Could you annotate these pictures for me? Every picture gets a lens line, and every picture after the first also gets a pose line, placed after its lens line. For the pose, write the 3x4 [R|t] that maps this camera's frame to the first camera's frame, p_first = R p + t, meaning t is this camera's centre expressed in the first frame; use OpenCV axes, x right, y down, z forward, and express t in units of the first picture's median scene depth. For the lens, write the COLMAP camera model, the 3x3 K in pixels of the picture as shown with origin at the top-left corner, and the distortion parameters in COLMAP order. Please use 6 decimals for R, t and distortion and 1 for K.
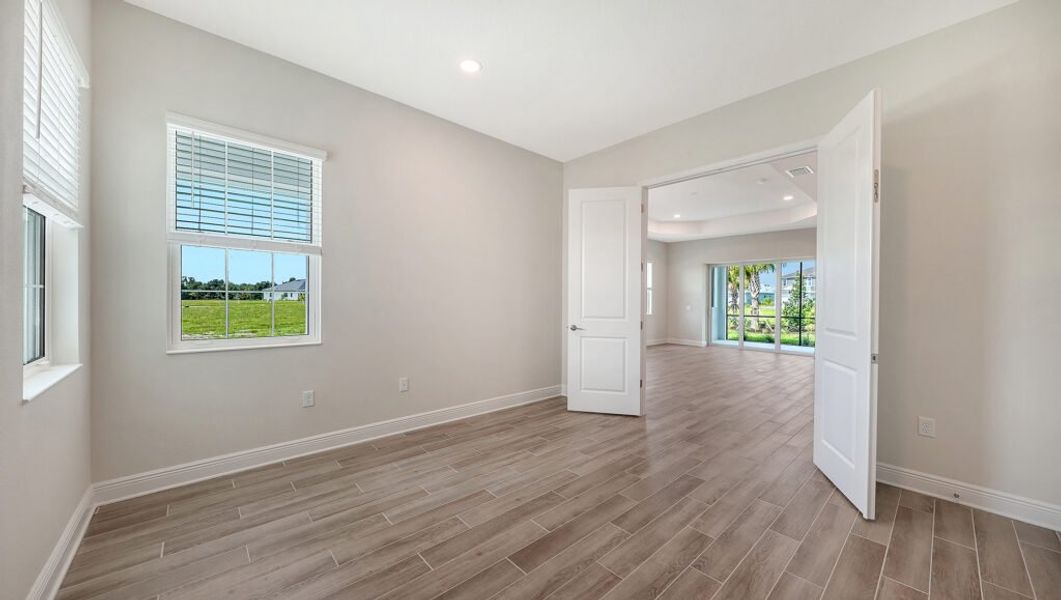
lens RADIAL K [[371.1, 0, 525.6], [0, 371.1, 306.8], [0, 0, 1]] dist [-0.000712, -0.000151]
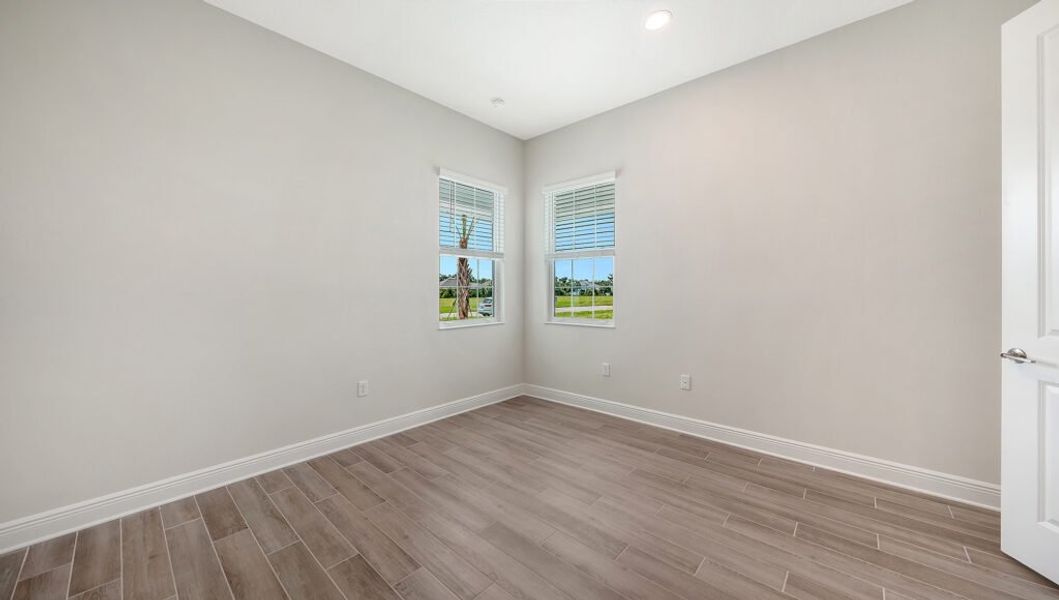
lens RADIAL K [[370.4, 0, 524.6], [0, 370.4, 306.8], [0, 0, 1]] dist [-0.000712, -0.000151]
pose [[0.113416, 0.030585, -0.993077, 0.655467], [-0.013299, 0.999483, 0.029263, -0.001827], [0.993459, 0.009888, 0.113764, 0.594874]]
